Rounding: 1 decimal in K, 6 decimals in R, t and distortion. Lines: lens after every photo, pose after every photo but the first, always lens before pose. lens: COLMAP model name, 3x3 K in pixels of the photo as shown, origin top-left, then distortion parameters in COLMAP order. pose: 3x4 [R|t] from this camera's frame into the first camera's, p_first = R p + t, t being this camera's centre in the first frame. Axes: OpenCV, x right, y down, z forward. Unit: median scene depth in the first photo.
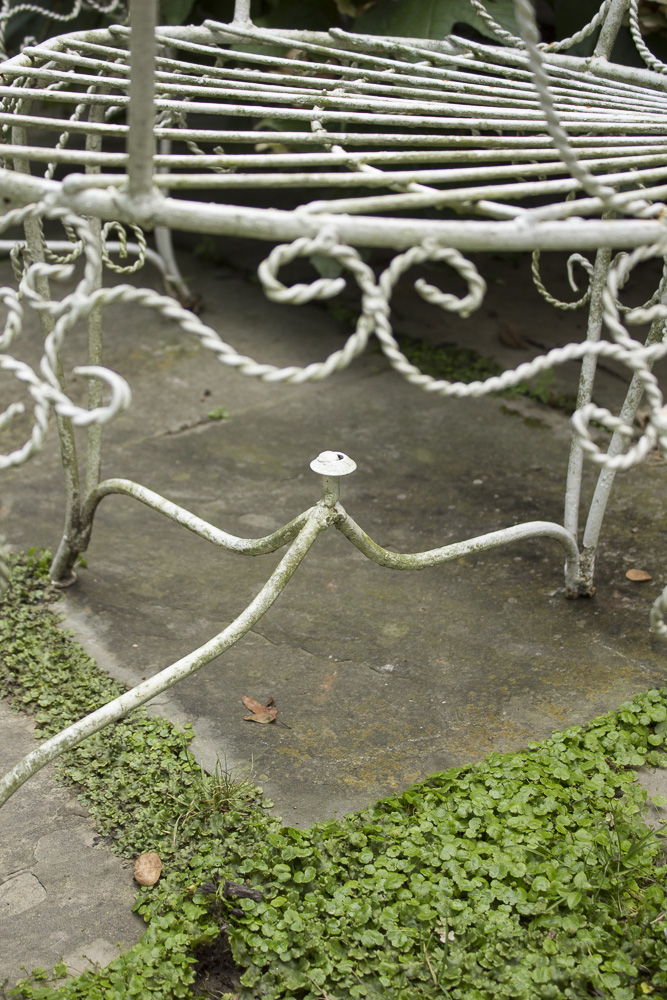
lens RADIAL K [[1519.5, 0, 333.5], [0, 1519.5, 500.0], [0, 0, 1]] dist [-0.016370, -0.046041]
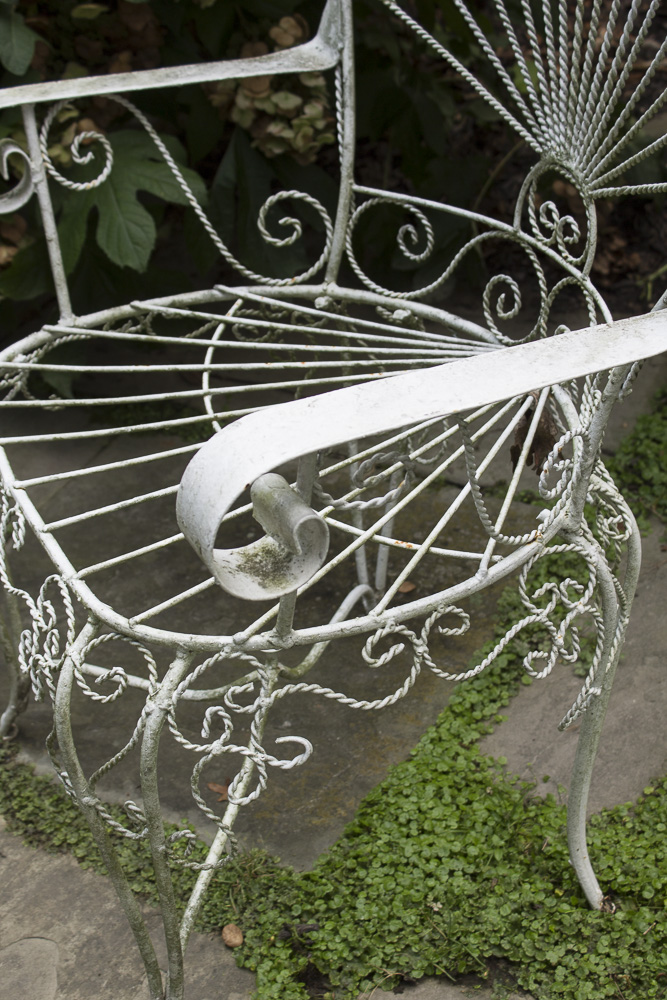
lens RADIAL K [[1598.1, 0, 333.5], [0, 1598.1, 500.0], [0, 0, 1]] dist [-0.023193, -0.037960]
pose [[0.900470, -0.307382, 0.307686, -0.390574], [0.252807, 0.945593, 0.204797, -0.467068], [-0.353897, -0.106629, 0.929186, -0.456876]]
